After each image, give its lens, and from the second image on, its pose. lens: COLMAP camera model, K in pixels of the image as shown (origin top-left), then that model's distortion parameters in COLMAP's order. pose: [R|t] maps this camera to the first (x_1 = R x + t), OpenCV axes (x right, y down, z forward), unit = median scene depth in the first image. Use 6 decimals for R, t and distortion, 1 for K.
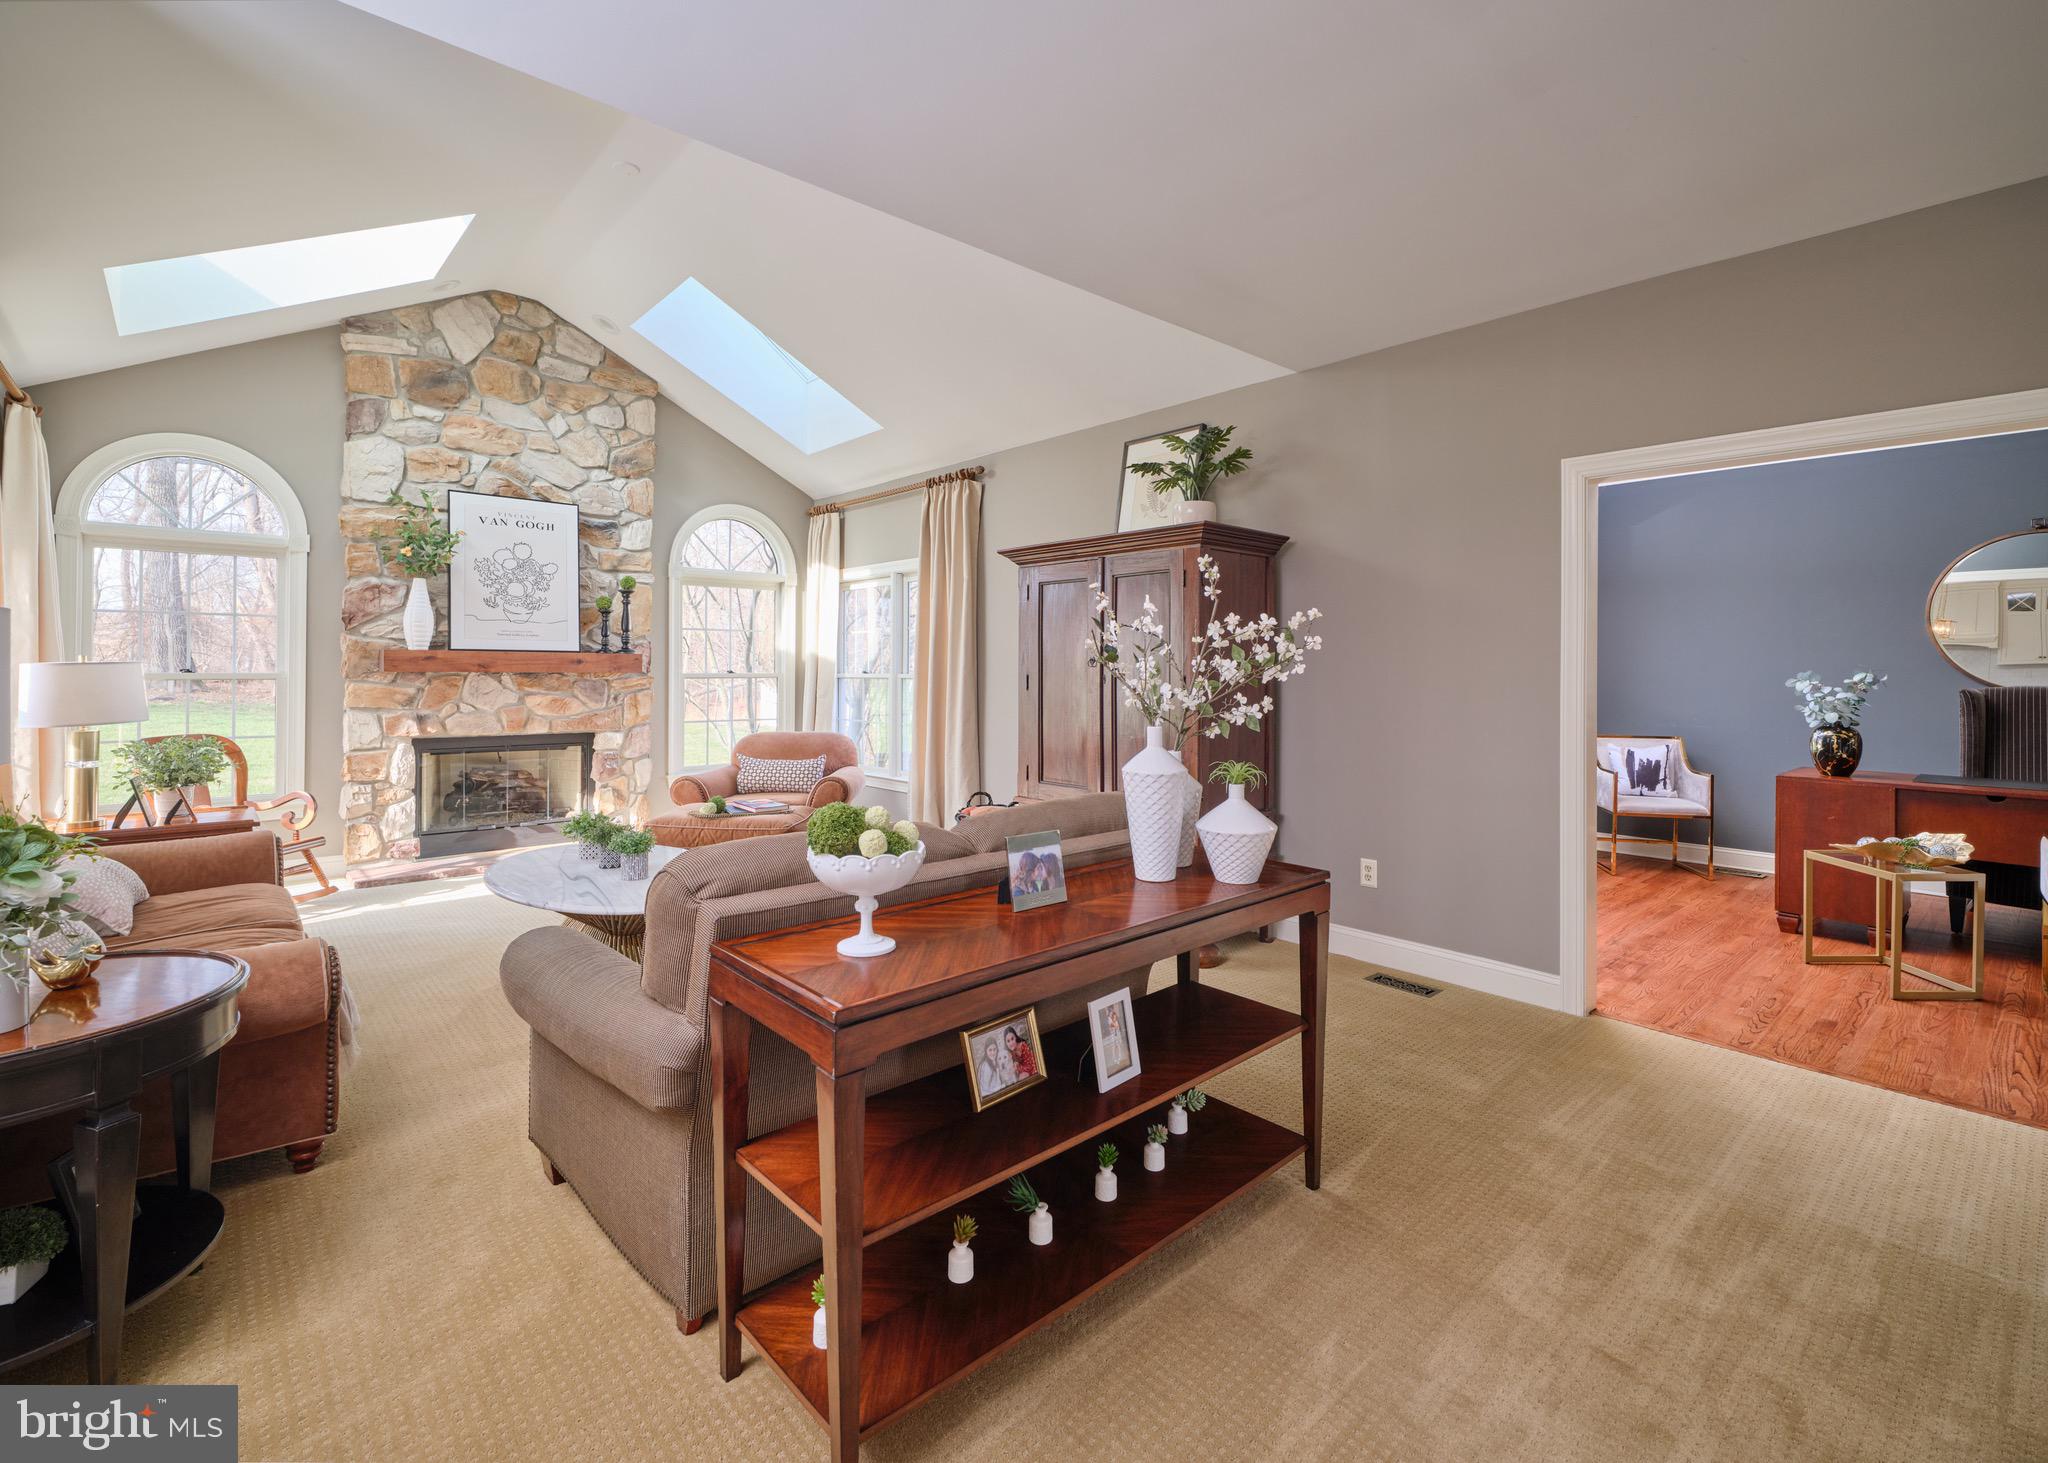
lens RADIAL K [[928.7, 0, 1038.2], [0, 928.7, 656.7], [0, 0, 1]] dist [-0.000894, 0.001580]
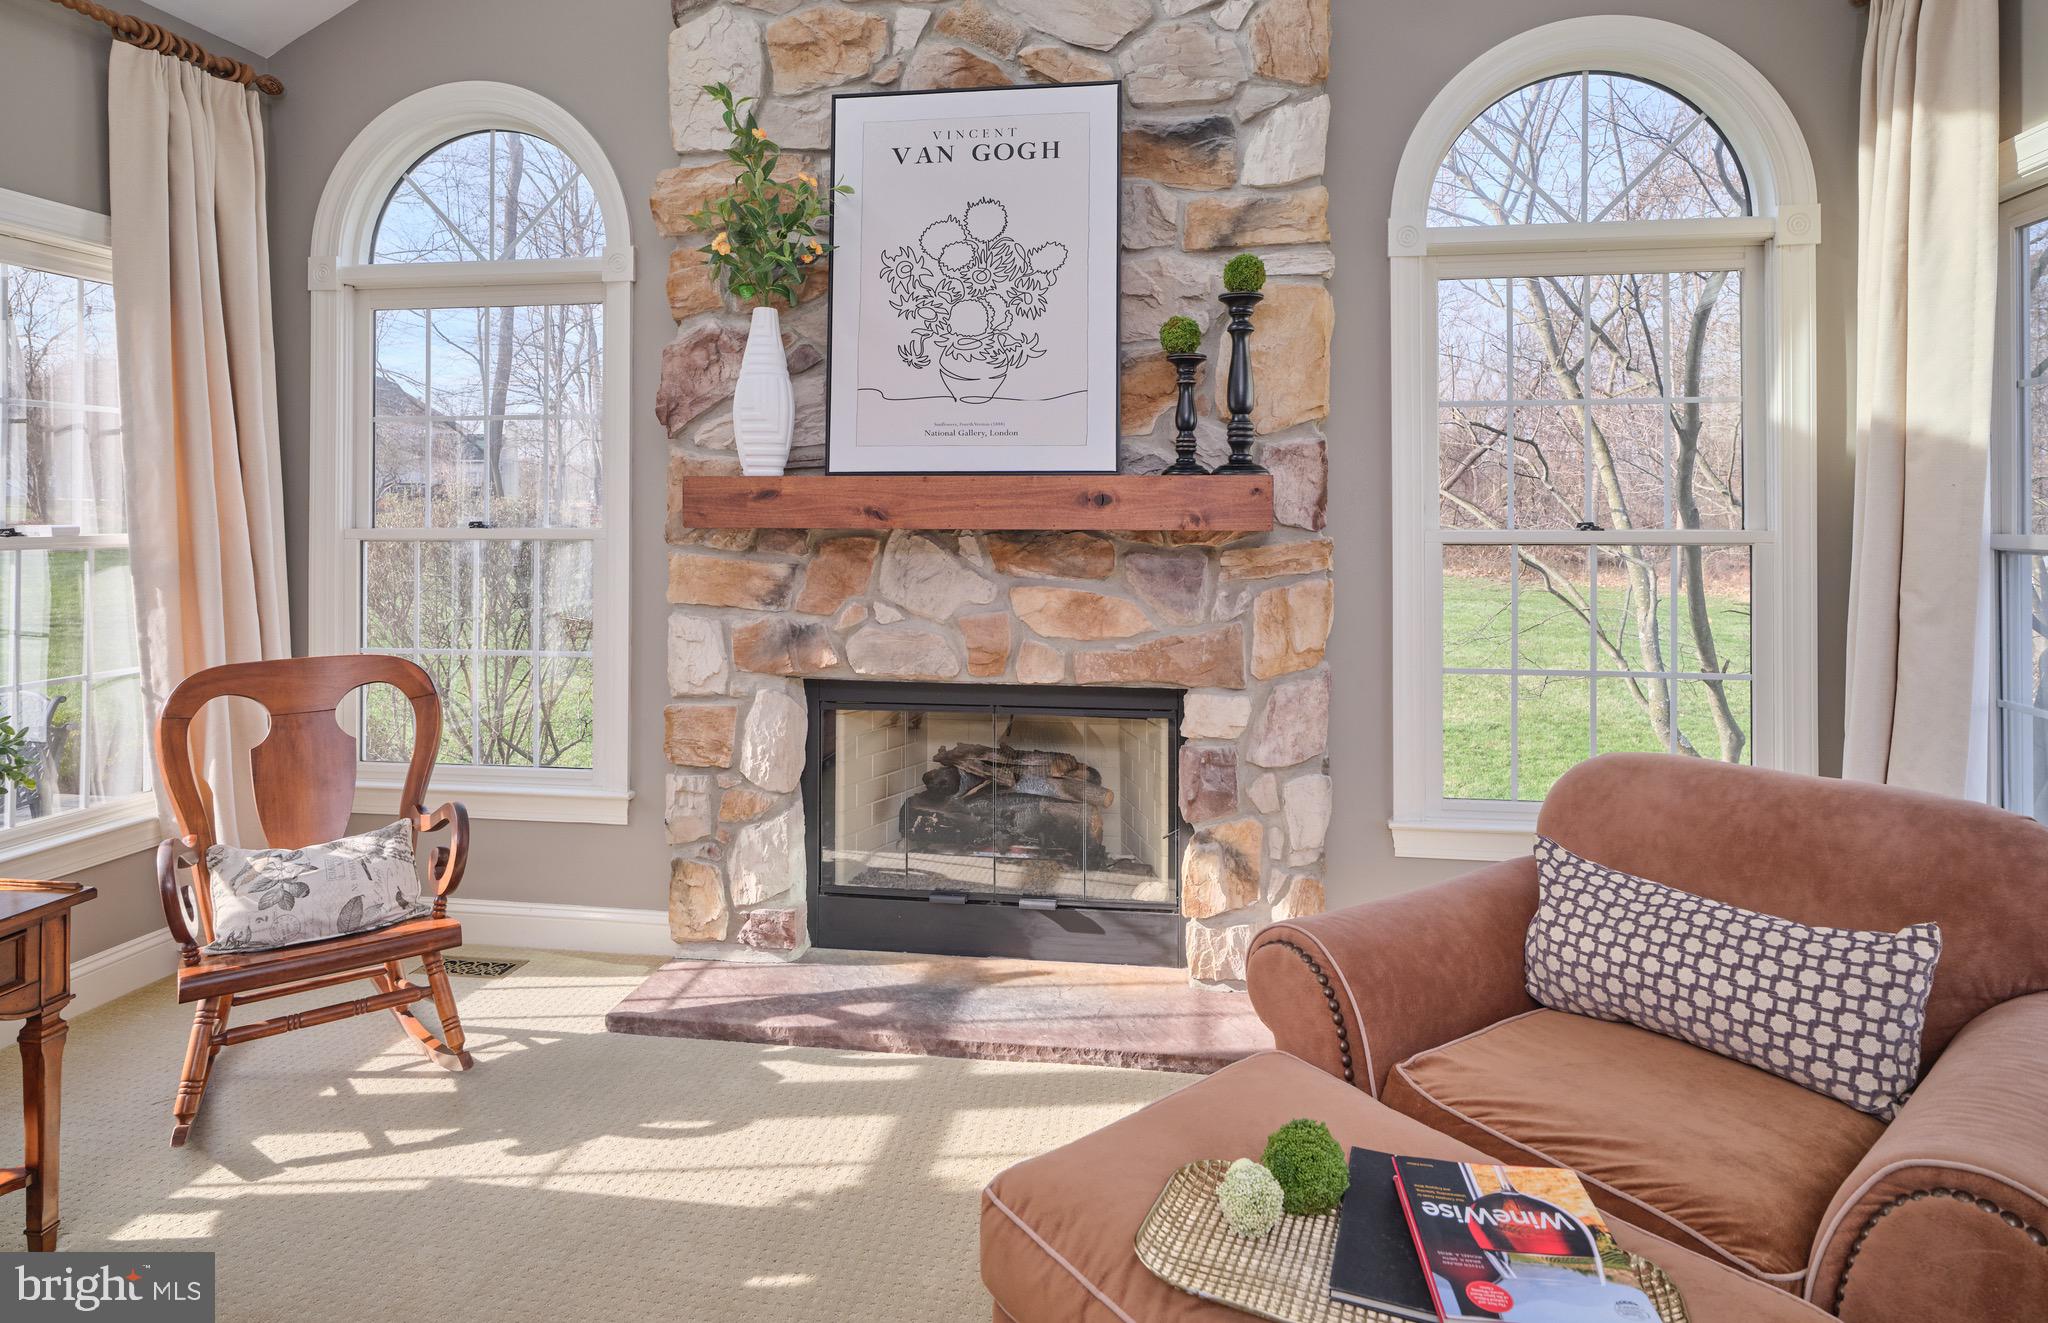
lens RADIAL K [[1171.1, 0, 1044.8], [0, 1171.1, 504.2], [0, 0, 1]] dist [0.003326, -0.000171]
pose [[0.633965, -0.008112, -0.773319, -0.165085], [0.012682, 0.999920, -0.000093, 0.007282], [0.773258, -0.009749, 0.634017, 0.739291]]
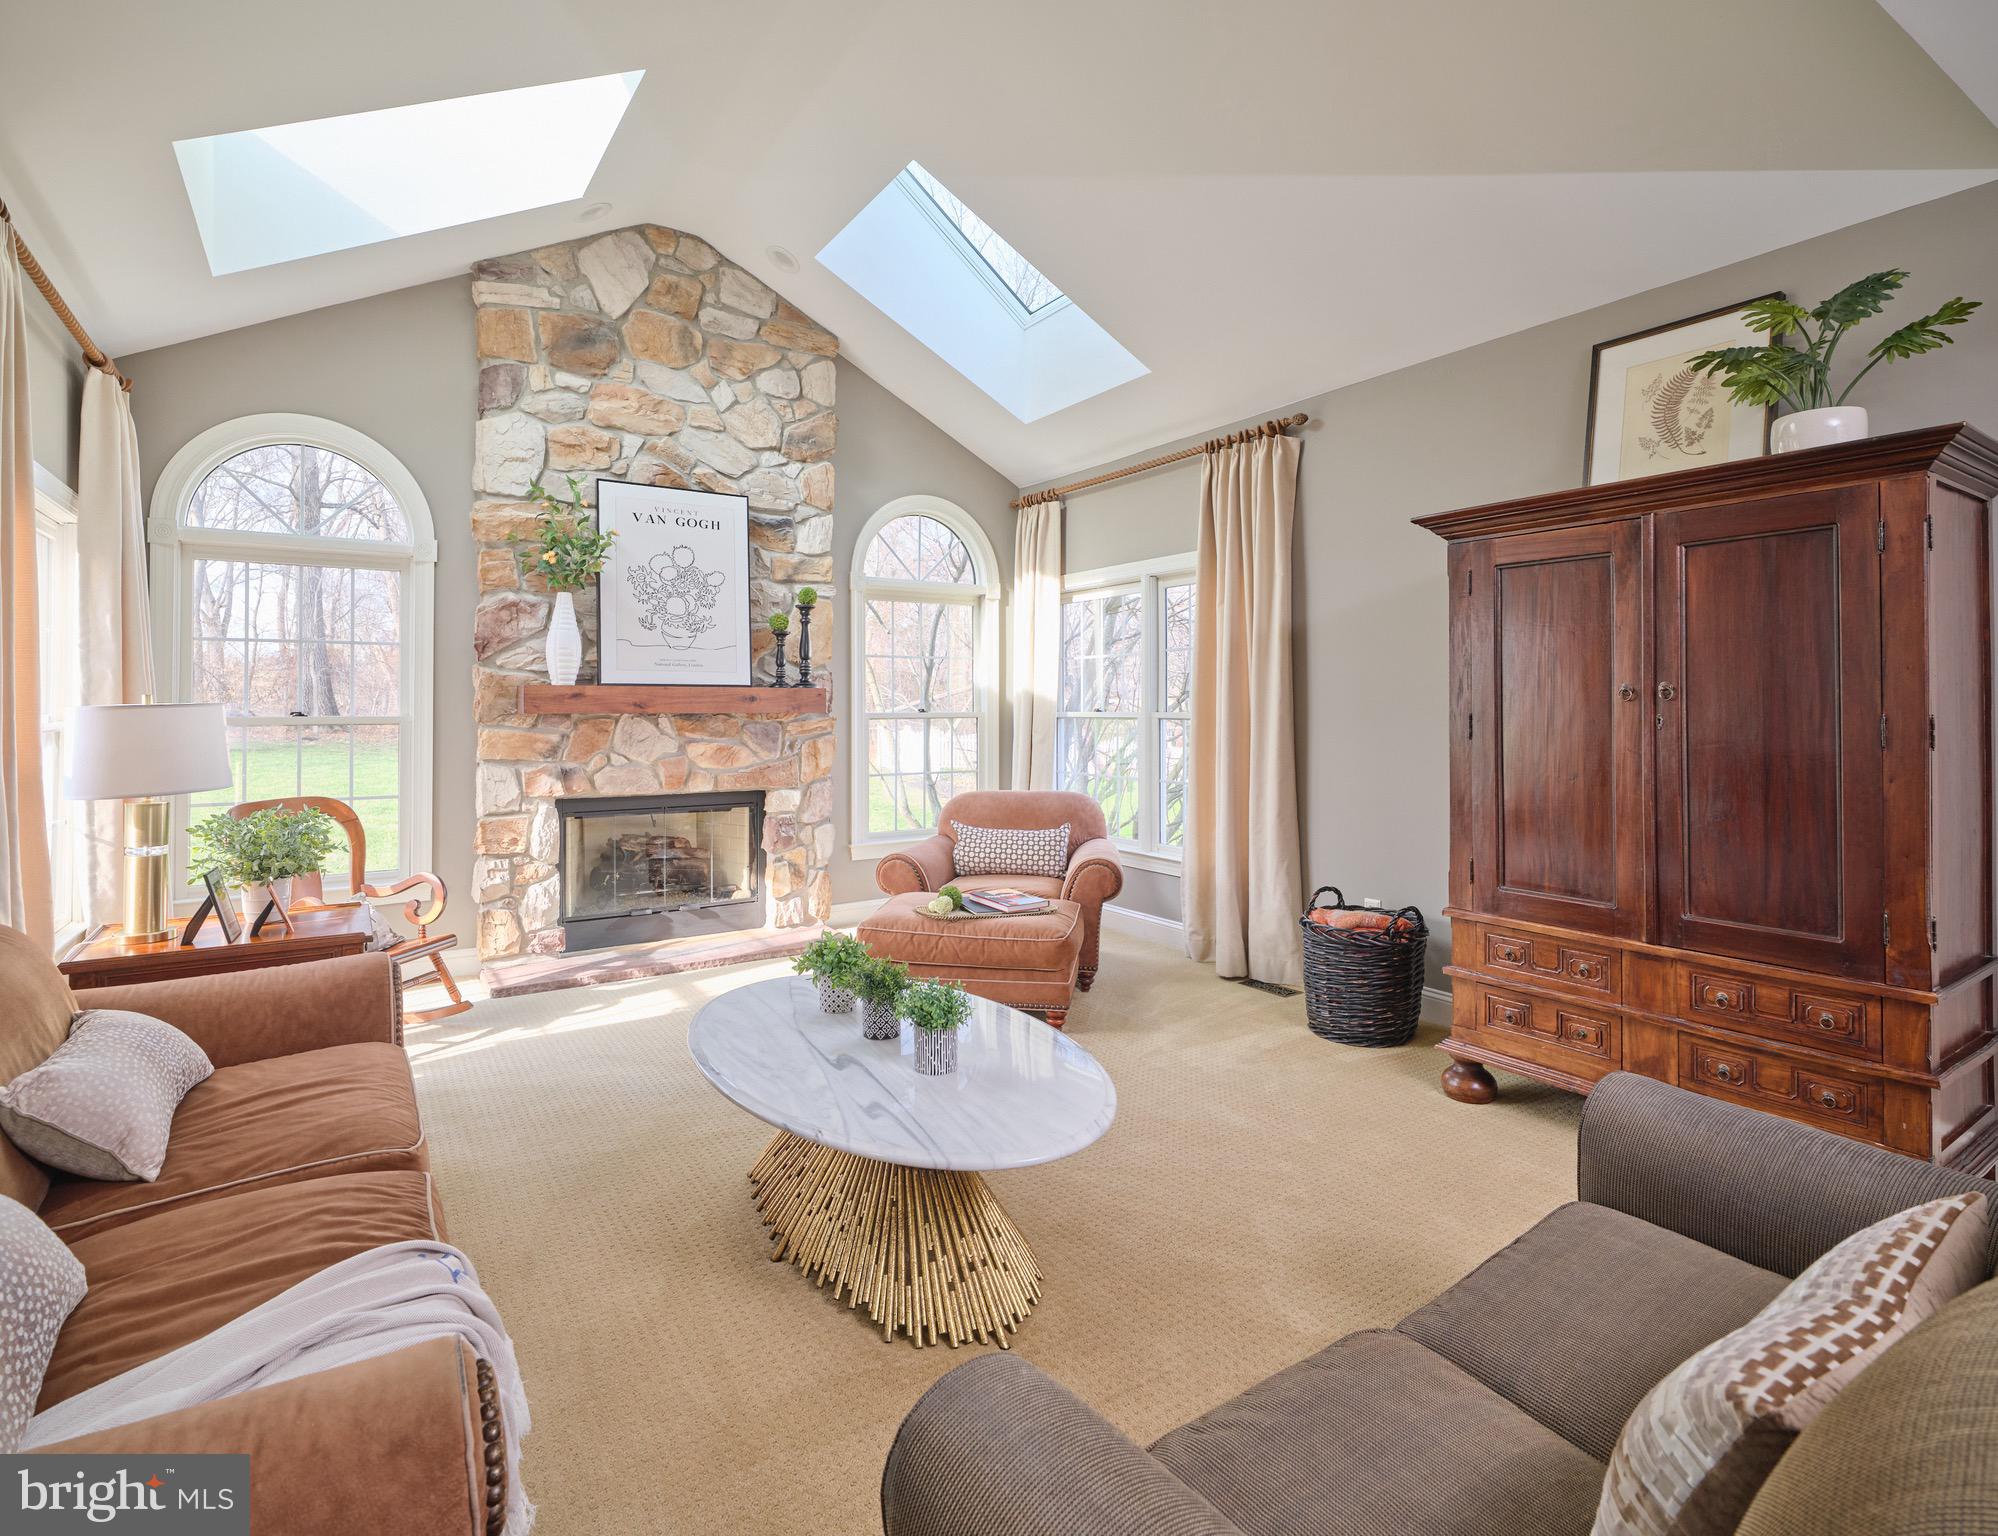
lens RADIAL K [[999.8, 0, 986.9], [0, 999.8, 681.9], [0, 0, 1]] dist [-0.006557, 0.004835]
pose [[0.986848, -0.009675, -0.161362, -0.180951], [0.008103, 0.999913, -0.010399, 0.001590], [0.161449, 0.008955, 0.986840, 0.230883]]
